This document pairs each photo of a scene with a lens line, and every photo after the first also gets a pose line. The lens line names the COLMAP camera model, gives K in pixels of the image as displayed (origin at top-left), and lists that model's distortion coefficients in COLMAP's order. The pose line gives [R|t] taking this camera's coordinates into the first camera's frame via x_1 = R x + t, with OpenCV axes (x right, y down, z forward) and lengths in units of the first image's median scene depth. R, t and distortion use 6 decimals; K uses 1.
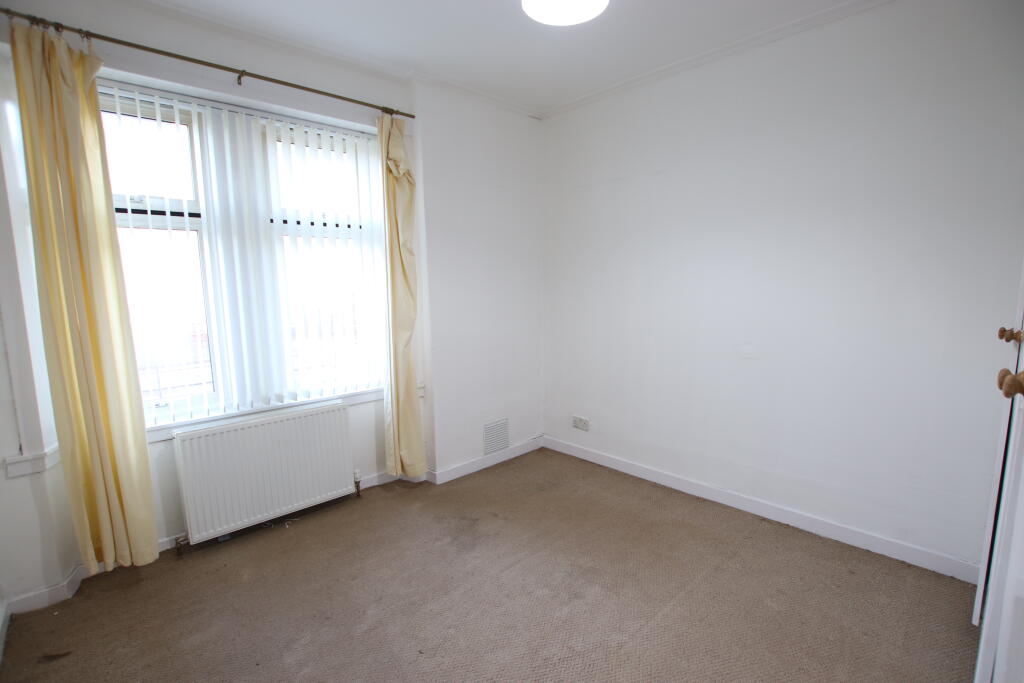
lens RADIAL K [[474.8, 0, 512.6], [0, 474.8, 350.1], [0, 0, 1]] dist [-0.019169, 0.000293]
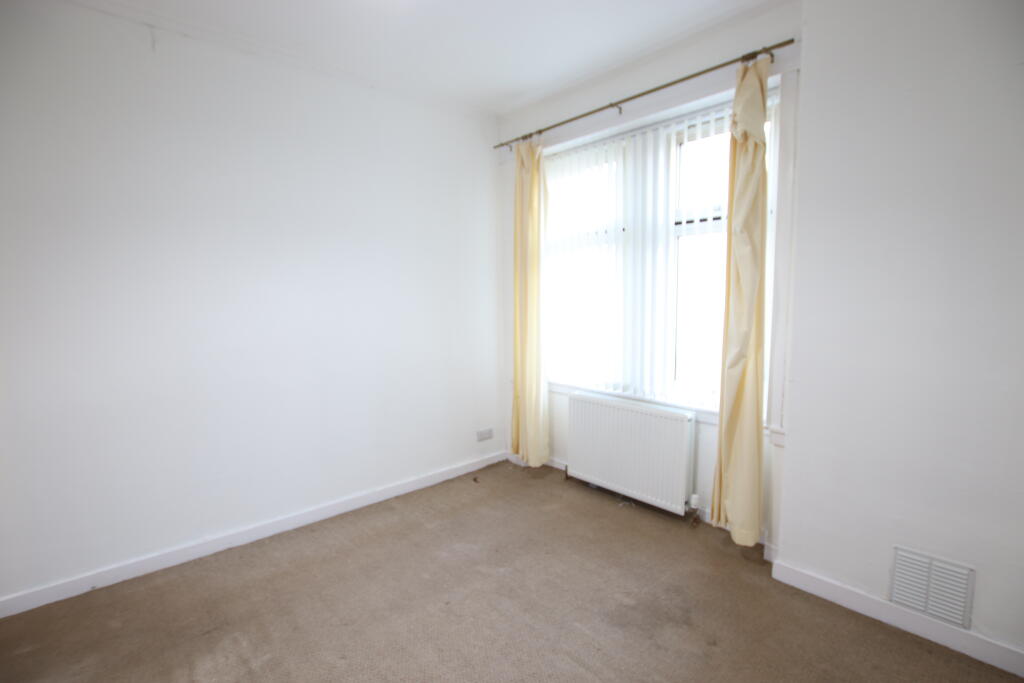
lens RADIAL K [[474.8, 0, 513.1], [0, 474.8, 349.2], [0, 0, 1]] dist [-0.019169, 0.000293]
pose [[-0.024770, 0.144369, -0.989214, 0.573546], [-0.110851, 0.983019, 0.146241, -0.119442], [0.993528, 0.113278, -0.008346, 0.707446]]
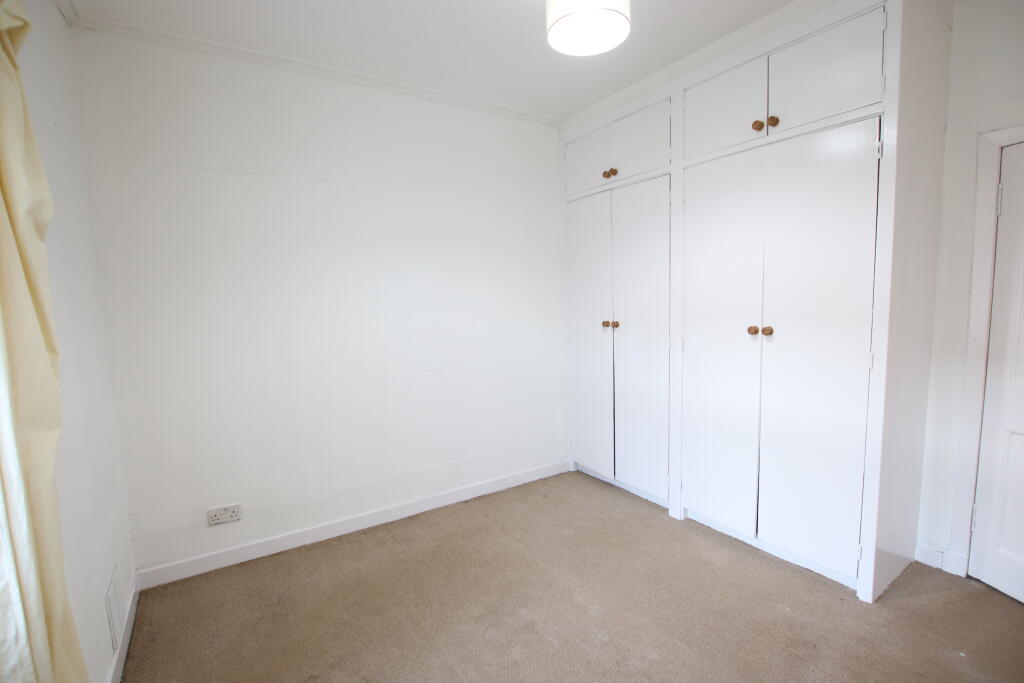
lens RADIAL K [[474.8, 0, 505.8], [0, 474.8, 341.9], [0, 0, 1]] dist [-0.019169, 0.000293]
pose [[0.159076, -0.067478, 0.984958, -0.588688], [0.154051, 0.987138, 0.042747, -0.077439], [-0.975173, 0.144934, 0.167425, 0.606821]]
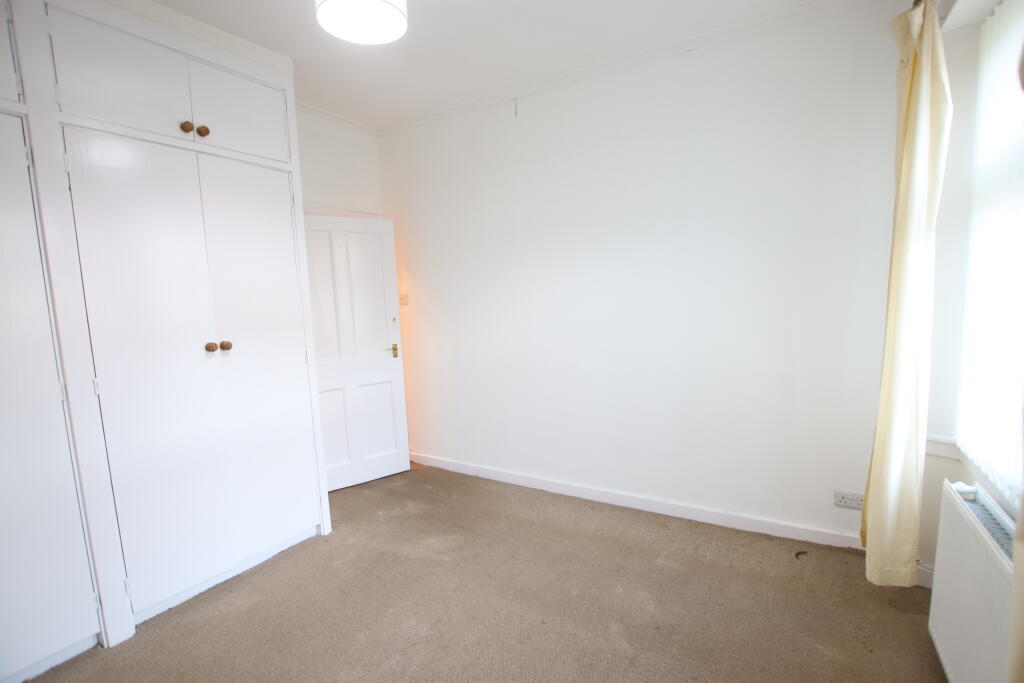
lens RADIAL K [[474.8, 0, 505.9], [0, 474.8, 340.3], [0, 0, 1]] dist [-0.019169, 0.000293]
pose [[-0.957036, 0.089260, -0.275890, 0.090578], [0.024801, 0.973153, 0.228820, -0.176297], [0.288908, 0.212146, -0.933556, 1.210009]]
